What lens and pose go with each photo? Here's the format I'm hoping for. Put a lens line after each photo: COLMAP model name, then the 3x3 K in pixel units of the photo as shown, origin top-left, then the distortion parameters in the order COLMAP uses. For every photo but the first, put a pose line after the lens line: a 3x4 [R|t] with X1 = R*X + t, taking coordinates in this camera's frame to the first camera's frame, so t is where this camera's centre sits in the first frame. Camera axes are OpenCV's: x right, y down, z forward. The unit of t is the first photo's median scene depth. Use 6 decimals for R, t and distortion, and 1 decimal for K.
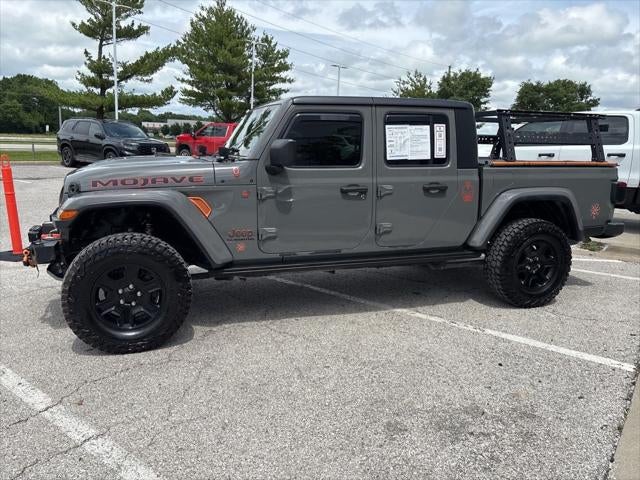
lens RADIAL K [[485.9, 0, 318.1], [0, 485.9, 234.4], [0, 0, 1]] dist [0.052013, -0.063920]
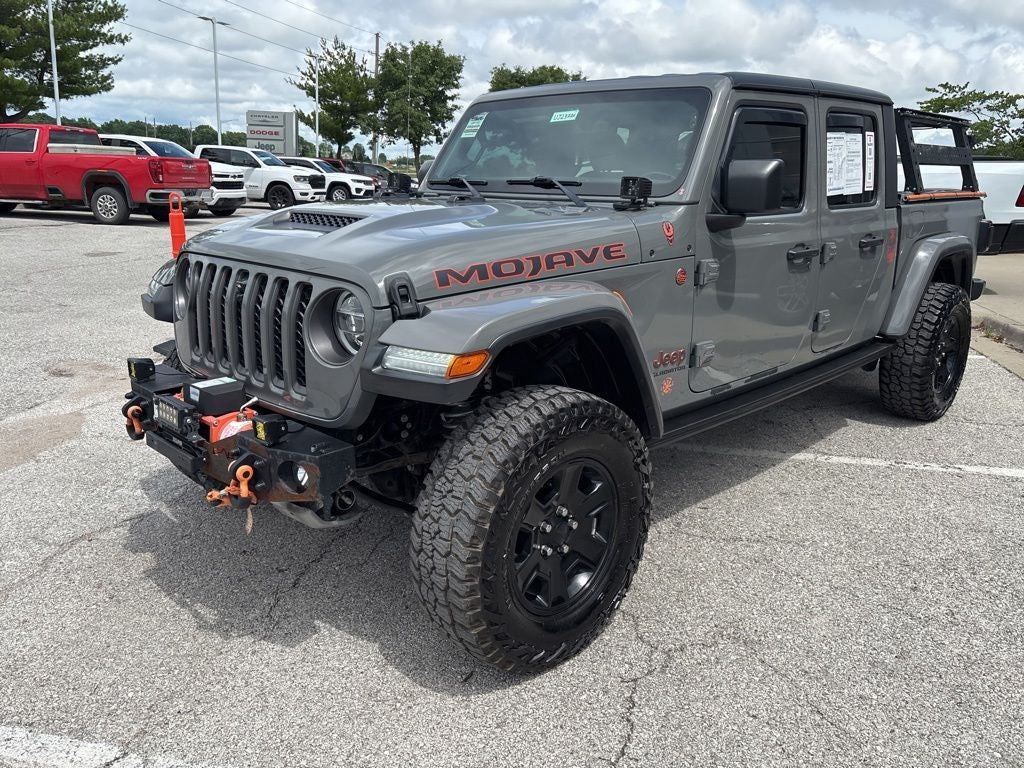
lens RADIAL K [[779.3, 0, 510.8], [0, 779.3, 371.5], [0, 0, 1]] dist [0.047629, -0.058613]
pose [[0.900253, -0.117940, 0.419087, -0.188734], [0.085642, 0.991773, 0.095137, -0.023054], [-0.426860, -0.049756, 0.902948, 0.109181]]
